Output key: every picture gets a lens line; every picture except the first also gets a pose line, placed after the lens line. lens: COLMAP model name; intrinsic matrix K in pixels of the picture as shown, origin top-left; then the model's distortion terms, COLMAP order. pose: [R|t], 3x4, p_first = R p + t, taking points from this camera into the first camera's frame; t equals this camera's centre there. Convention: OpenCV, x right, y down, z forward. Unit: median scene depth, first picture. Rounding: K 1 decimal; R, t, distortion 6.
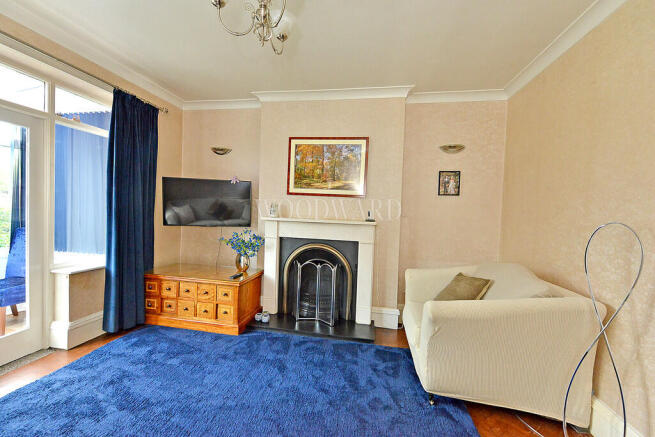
lens RADIAL K [[262.7, 0, 328.1], [0, 262.7, 218.9], [0, 0, 1]] dist [0.001042, -0.000258]
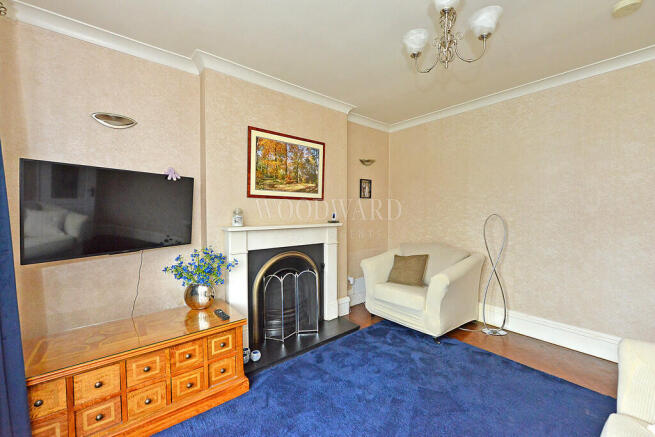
lens RADIAL K [[262.7, 0, 329.3], [0, 262.7, 219.1], [0, 0, 1]] dist [0.001042, -0.000258]
pose [[0.642971, -0.062400, 0.763345, -0.635338], [0.052309, 0.997926, 0.037516, -0.044495], [-0.764103, 0.015808, 0.644901, 0.301556]]
